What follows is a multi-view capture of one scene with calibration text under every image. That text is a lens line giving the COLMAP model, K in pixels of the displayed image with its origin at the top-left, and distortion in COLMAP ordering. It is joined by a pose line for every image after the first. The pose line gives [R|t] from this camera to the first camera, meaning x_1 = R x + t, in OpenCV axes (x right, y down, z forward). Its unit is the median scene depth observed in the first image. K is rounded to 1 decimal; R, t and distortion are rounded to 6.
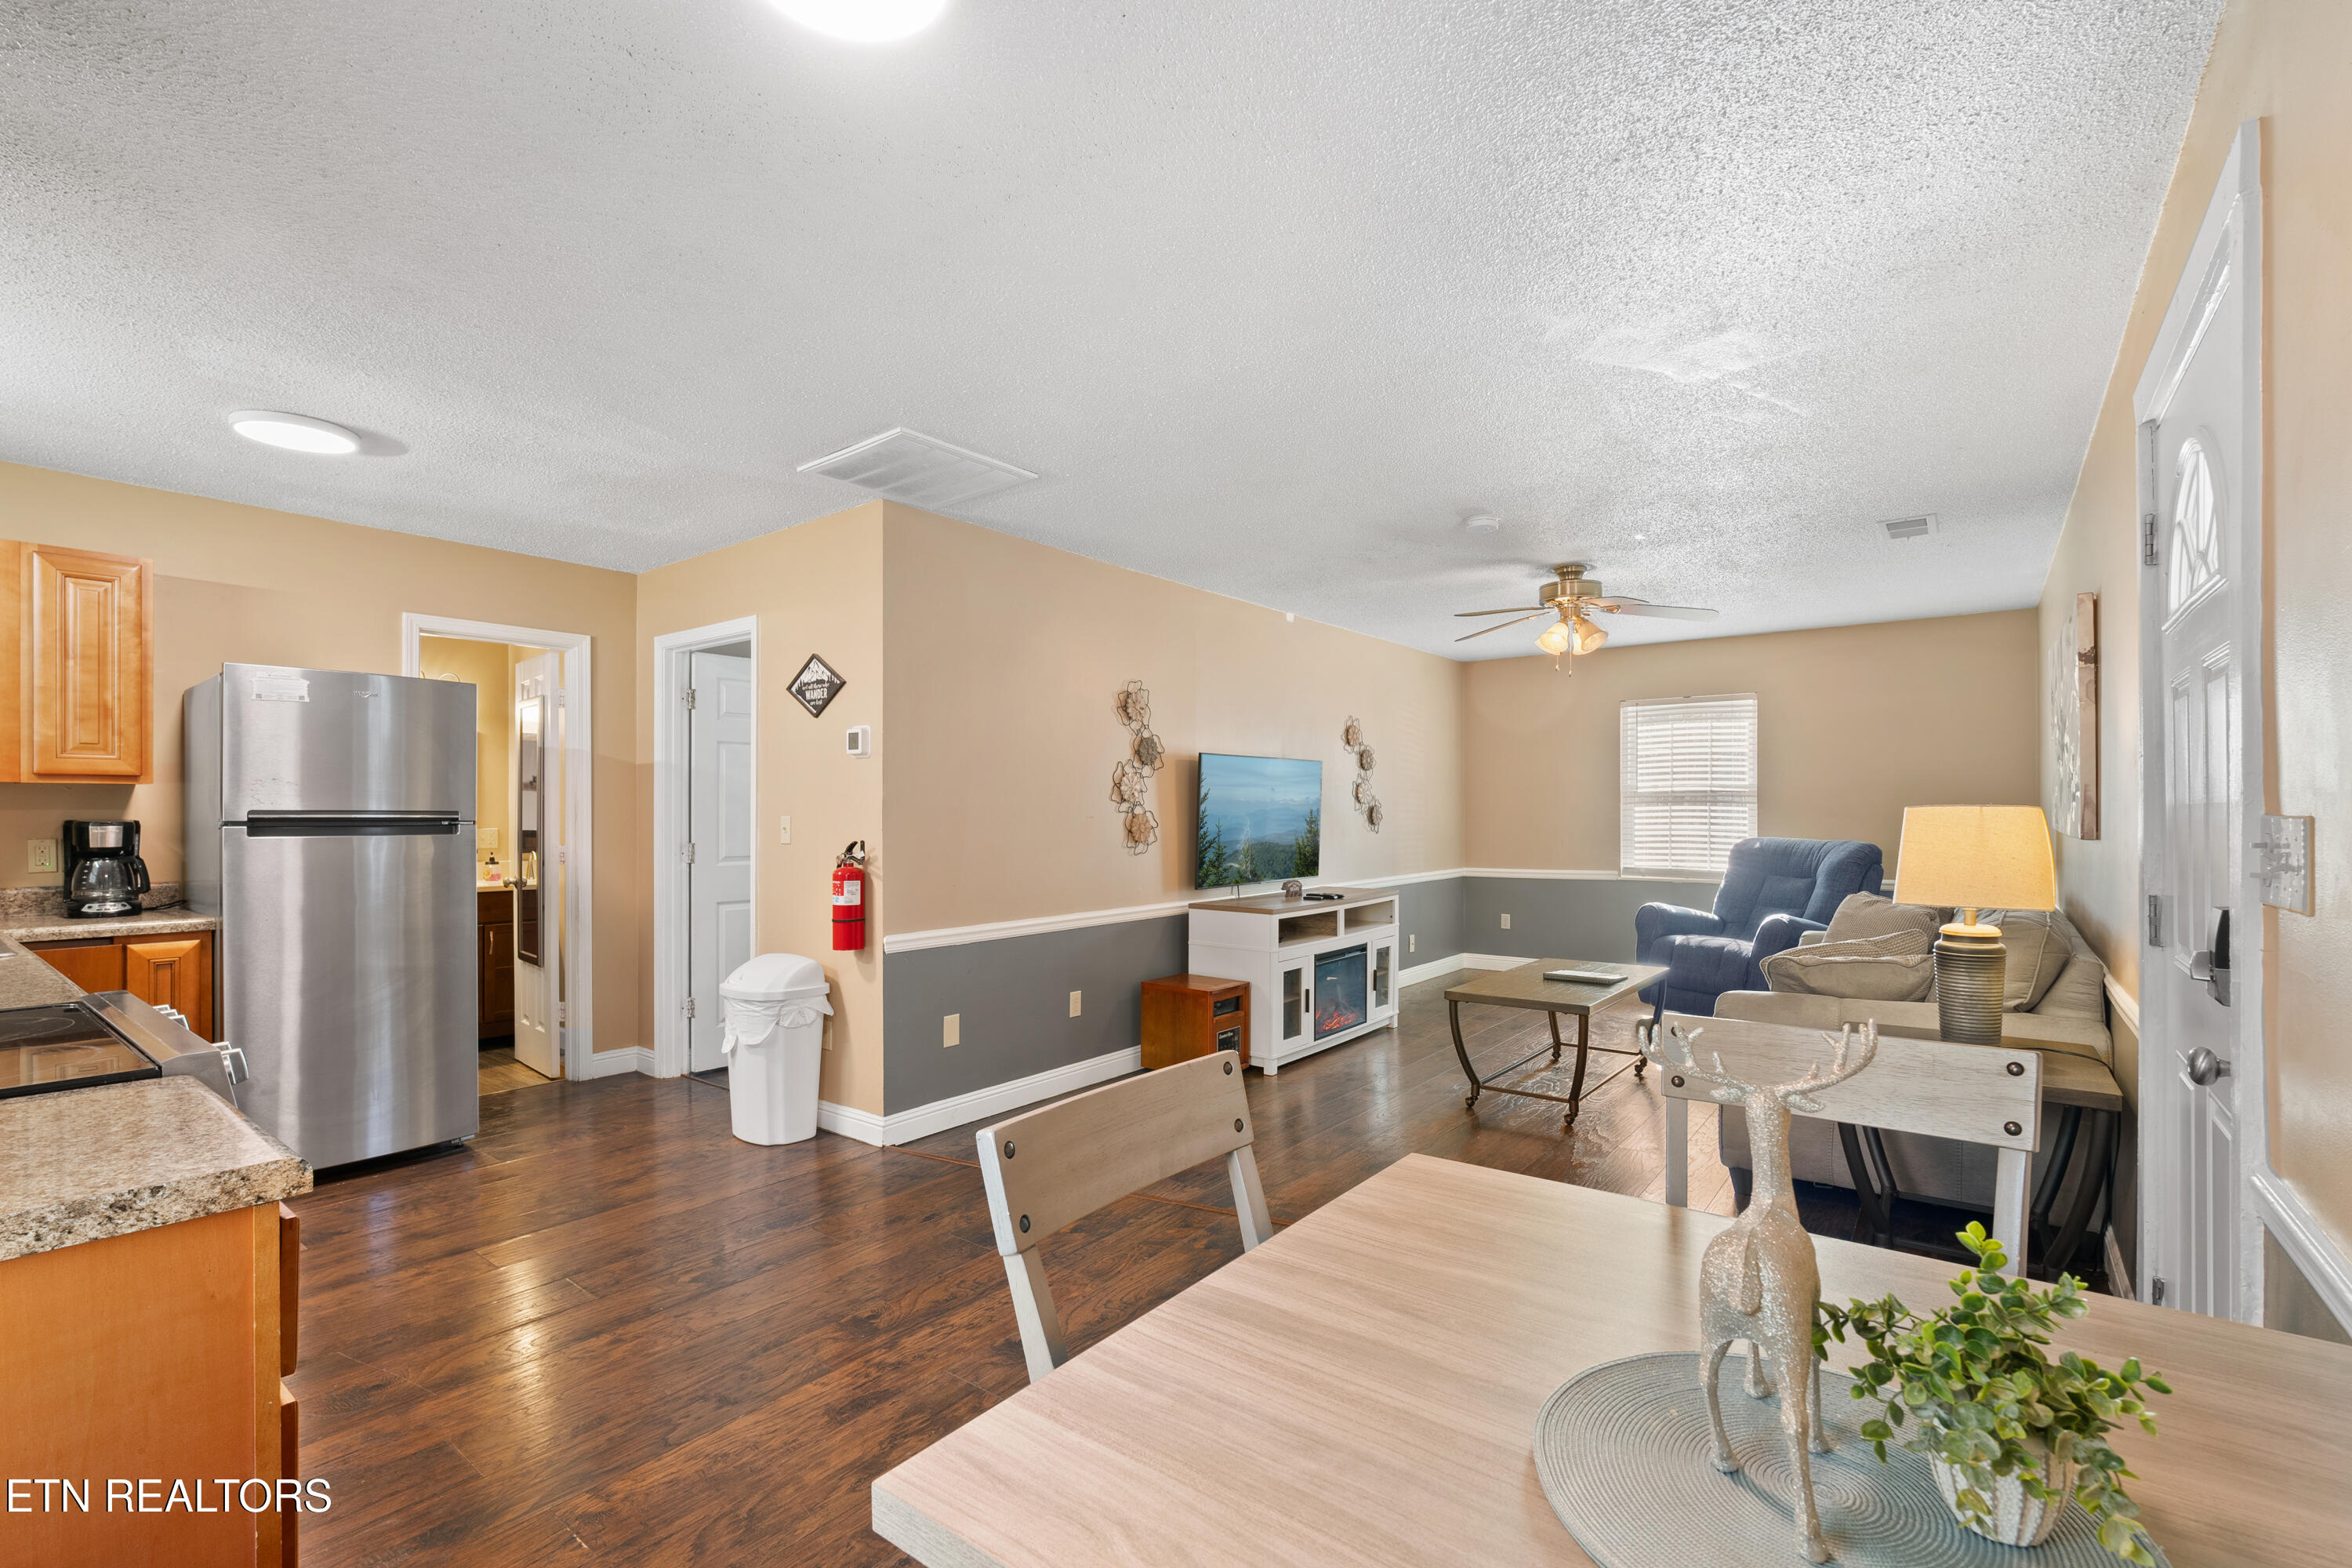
lens RADIAL K [[1043.1, 0, 1175.4], [0, 1043.1, 813.3], [0, 0, 1]] dist [-0.002892, 0.000365]
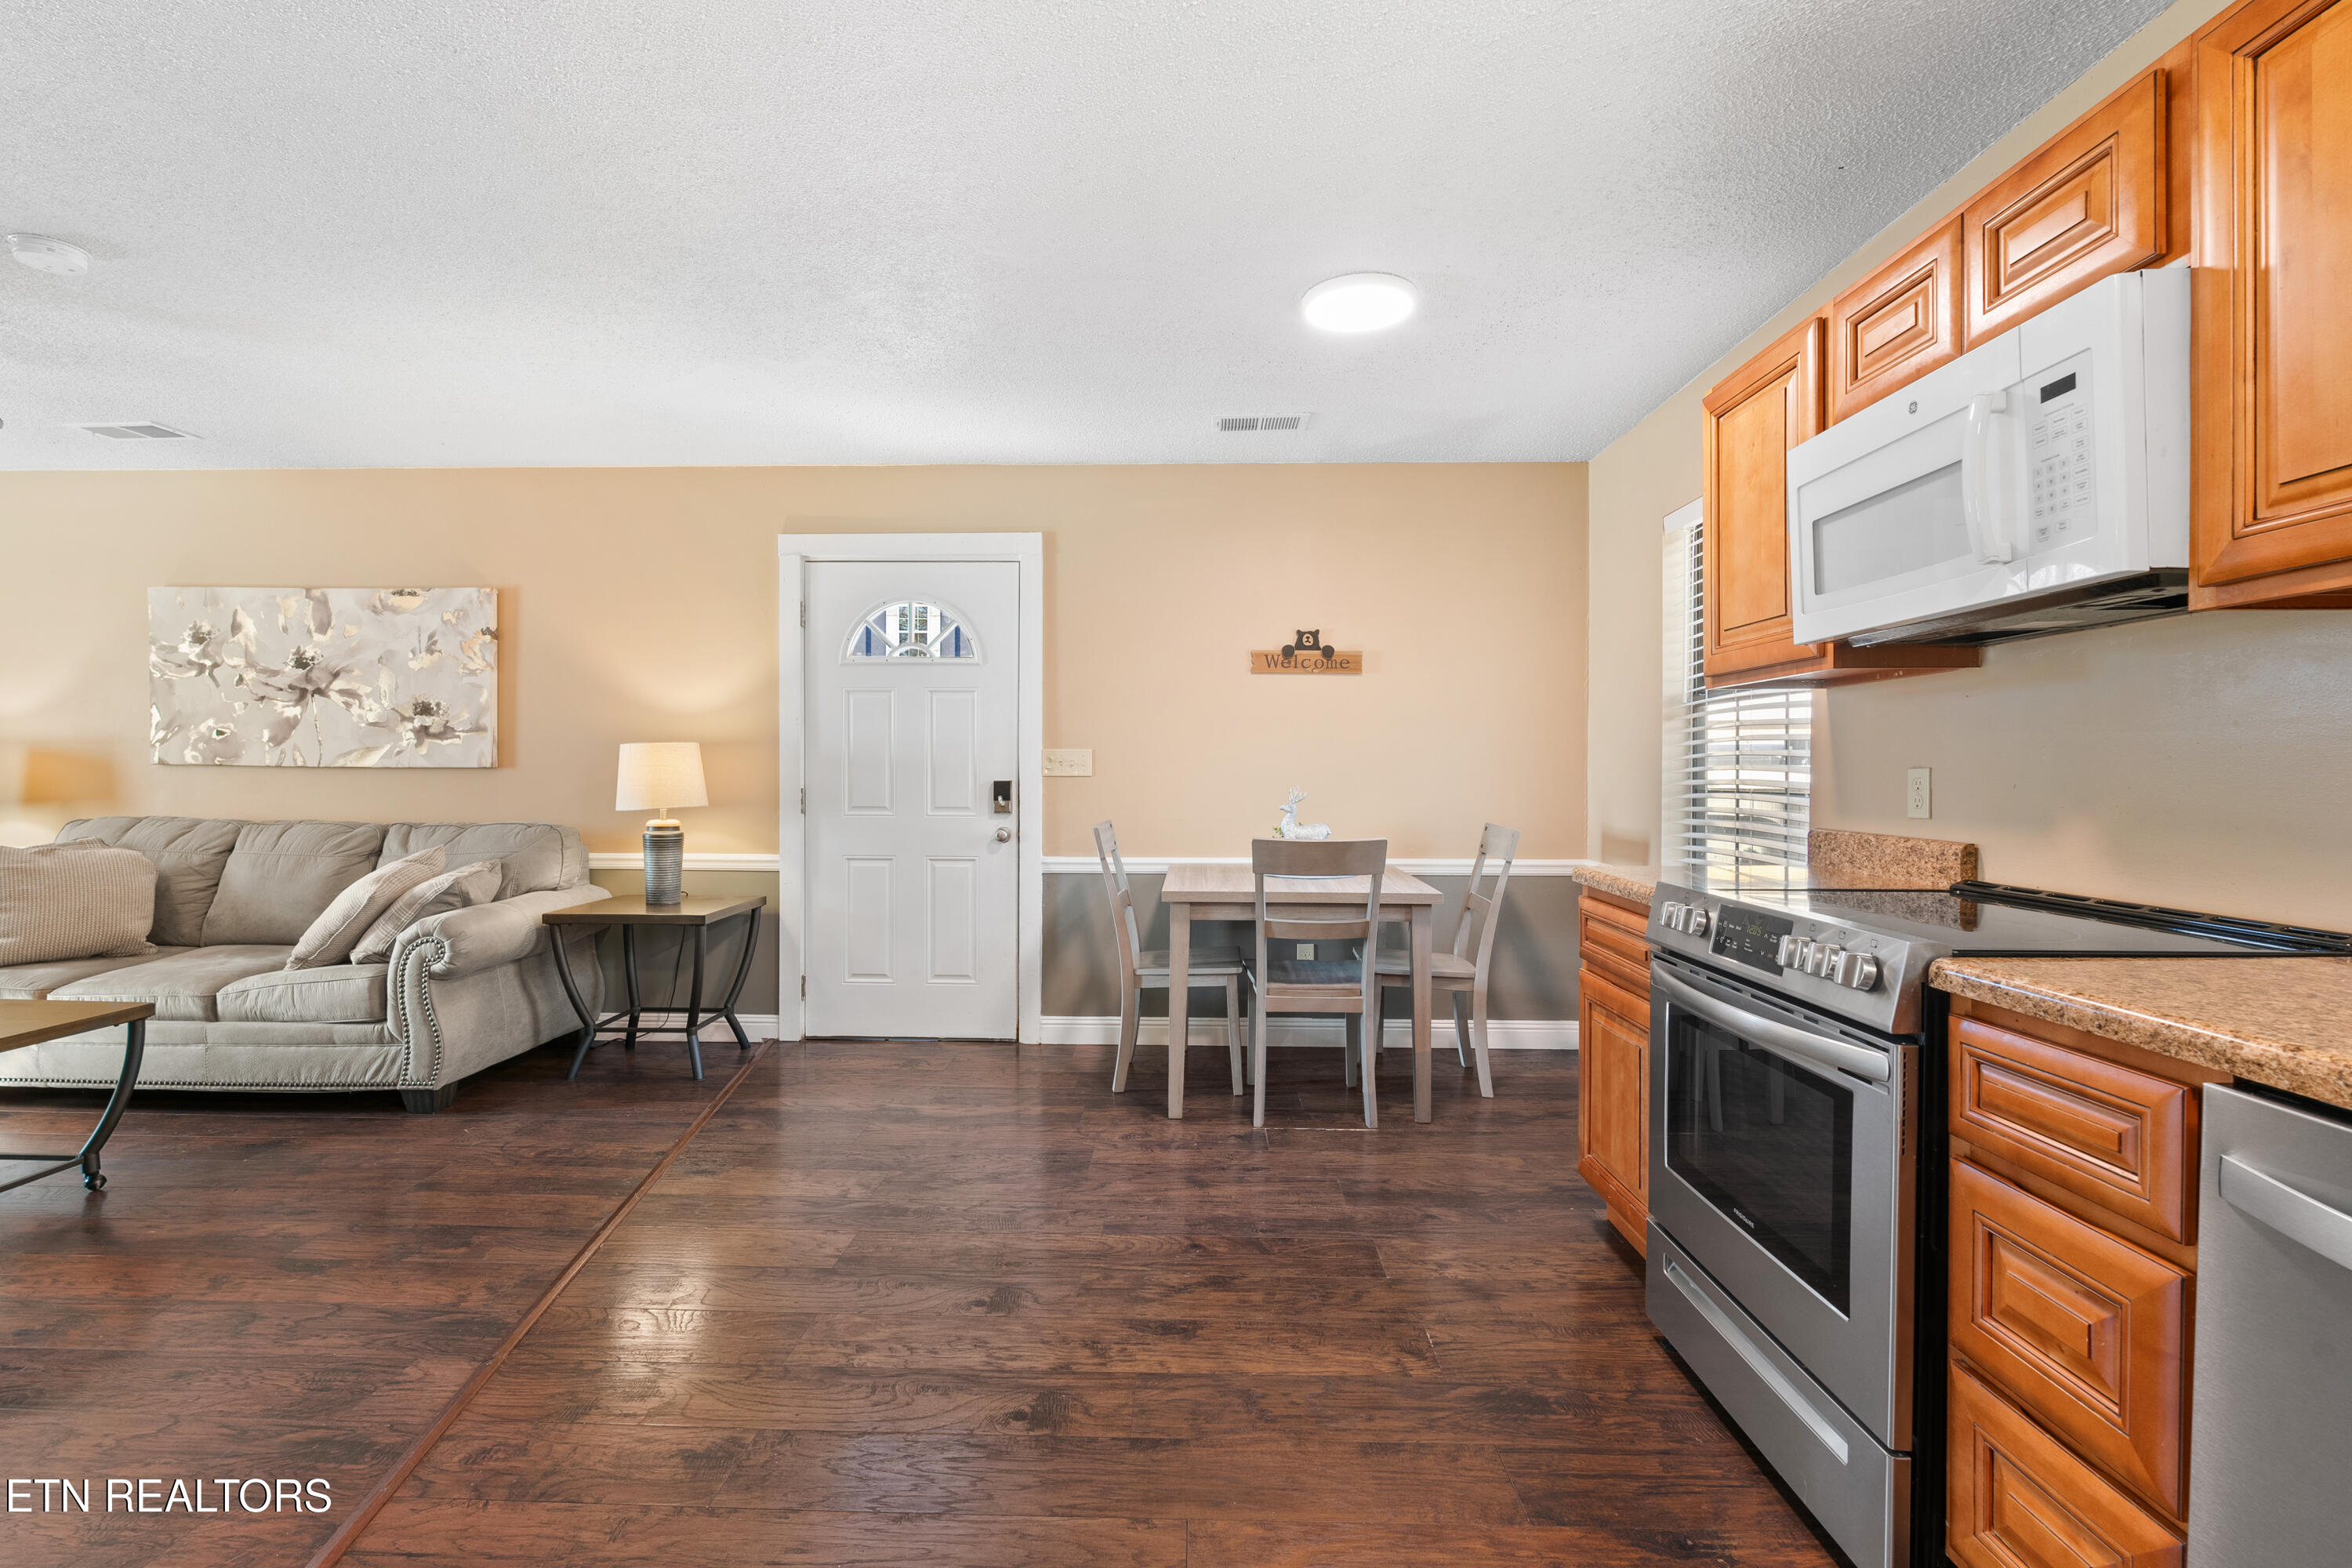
lens RADIAL K [[1038.5, 0, 1167.5], [0, 1038.5, 778.3], [0, 0, 1]] dist [-0.003176, 0.000317]
pose [[-0.582845, -0.009107, 0.812532, -0.435351], [-0.000572, 0.999942, 0.010797, 0.014389], [-0.812583, 0.005828, -0.582816, 0.621029]]
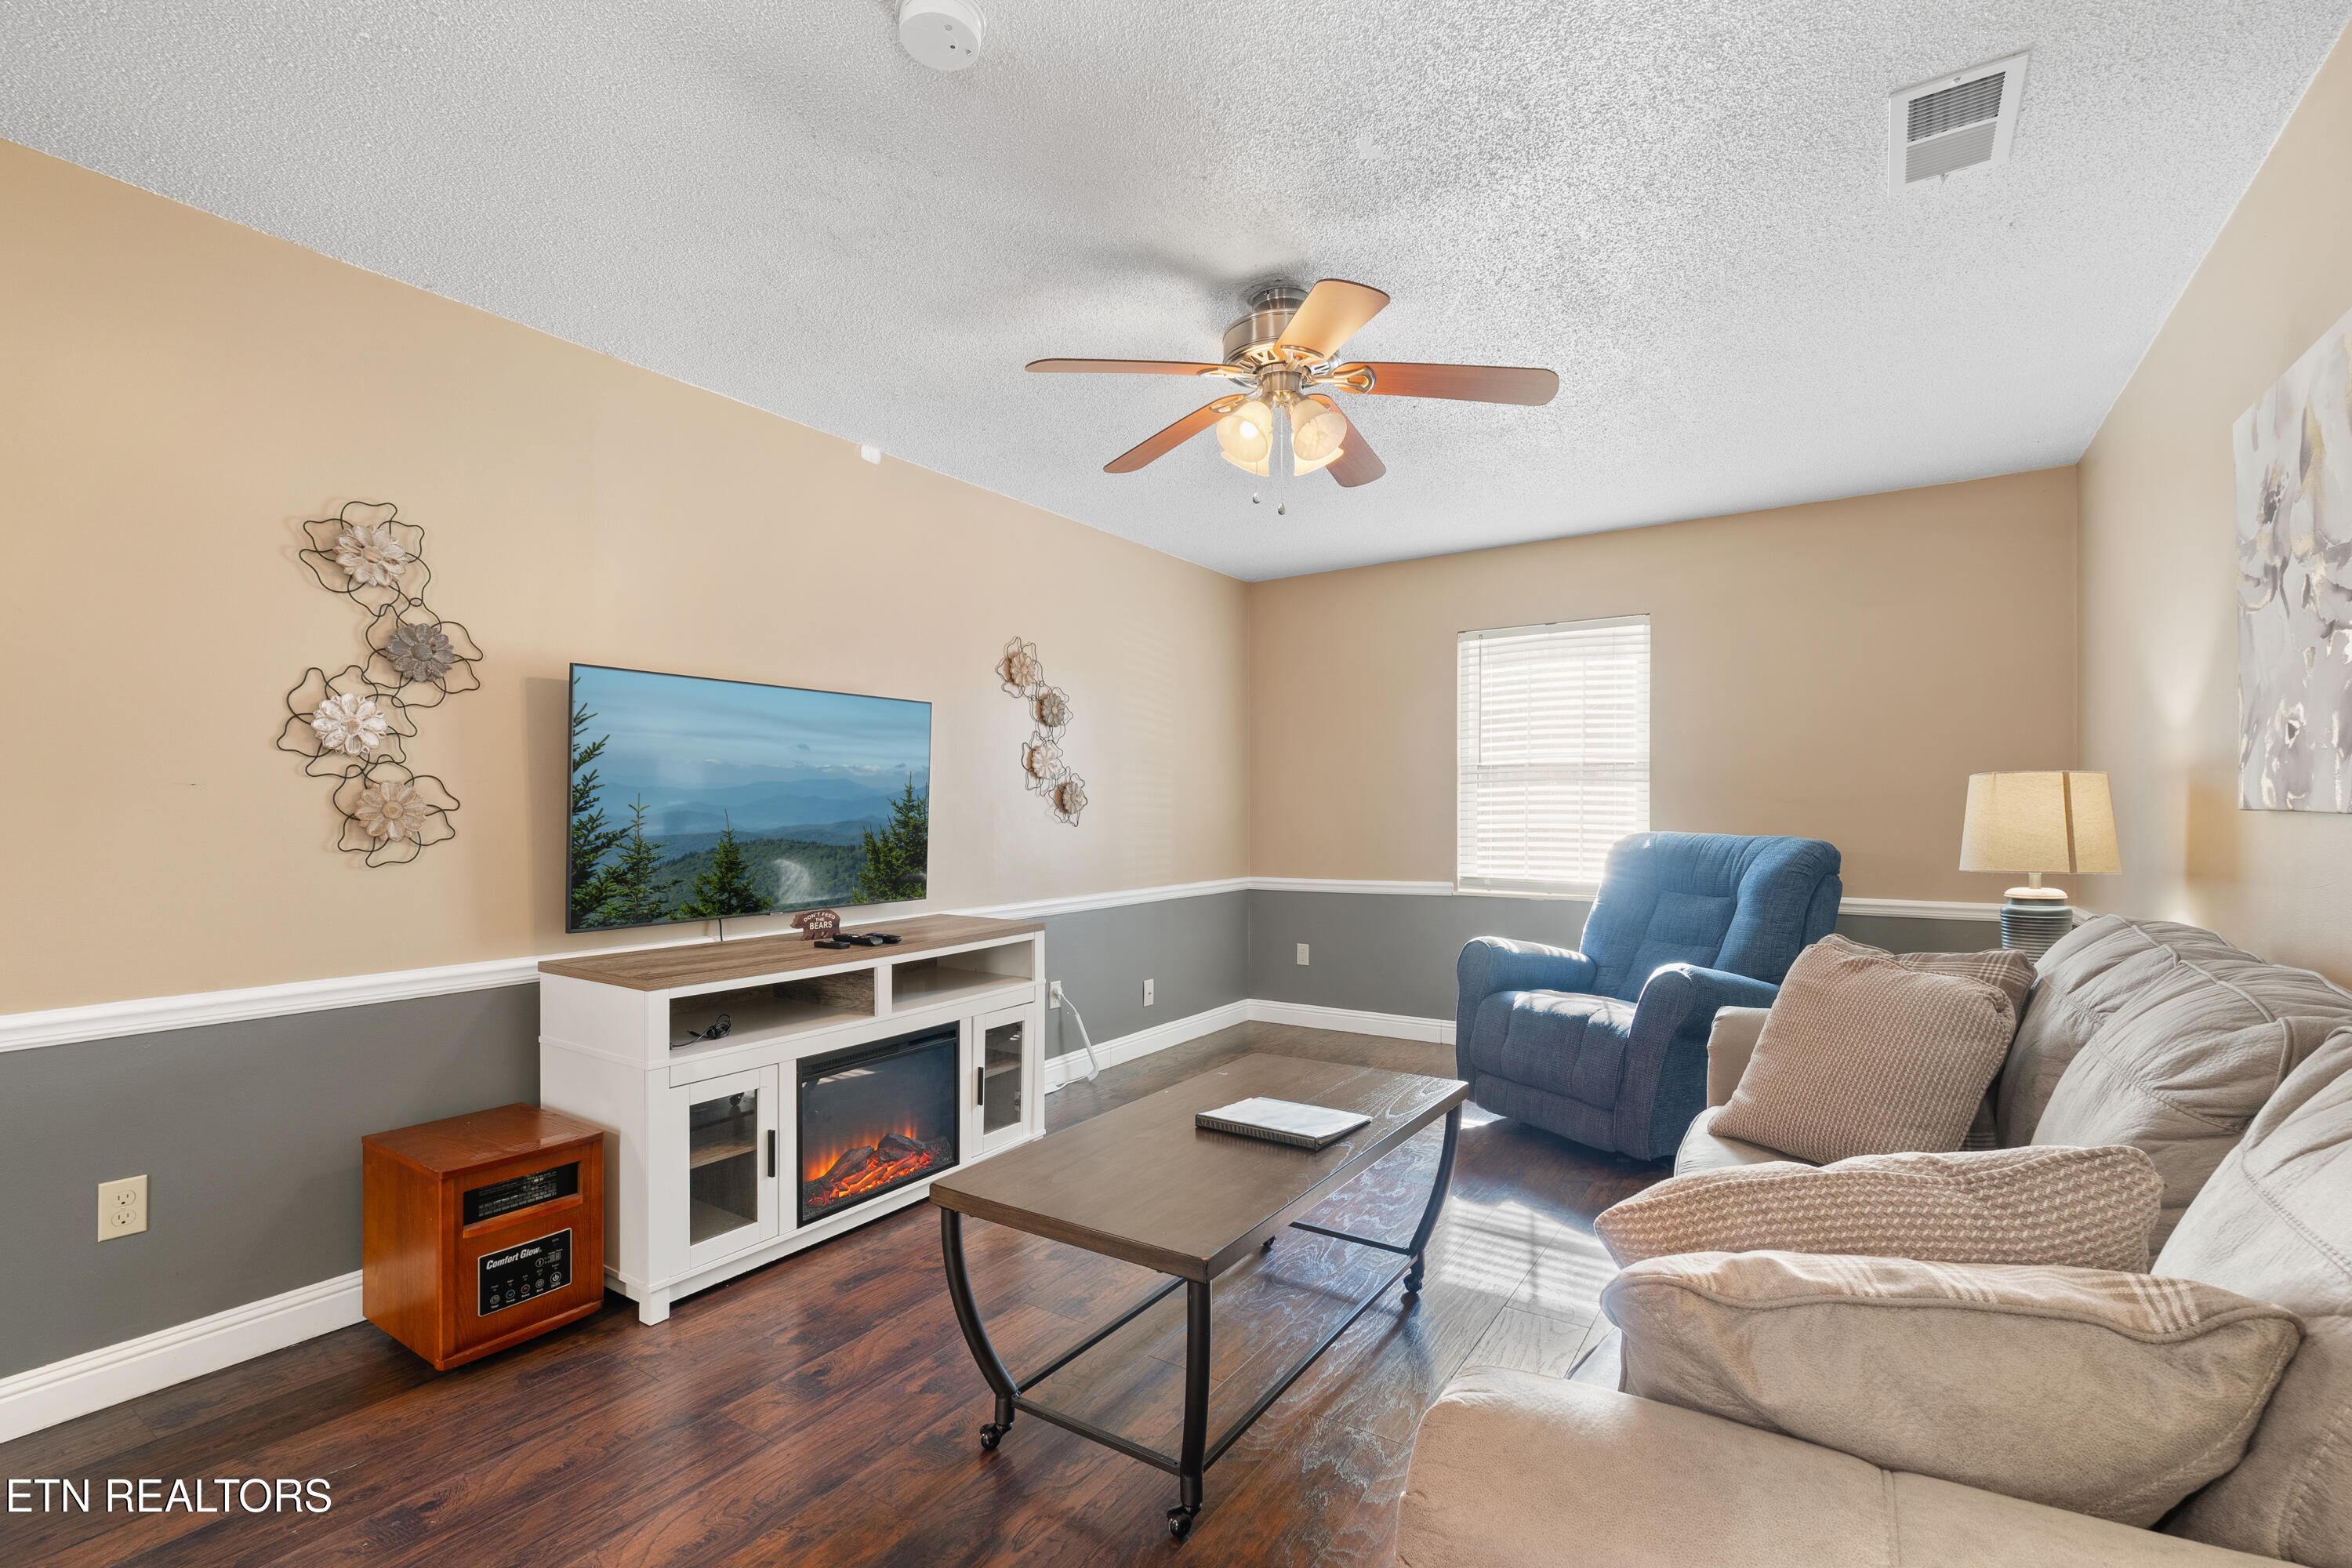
lens RADIAL K [[1043.1, 0, 1175.4], [0, 1043.1, 813.3], [0, 0, 1]] dist [-0.002892, 0.000365]
pose [[0.997797, 0.000035, 0.066334, 0.269760], [-0.000061, 1.000000, 0.000383, 0.013958], [-0.066334, -0.000386, 0.997797, 0.452566]]
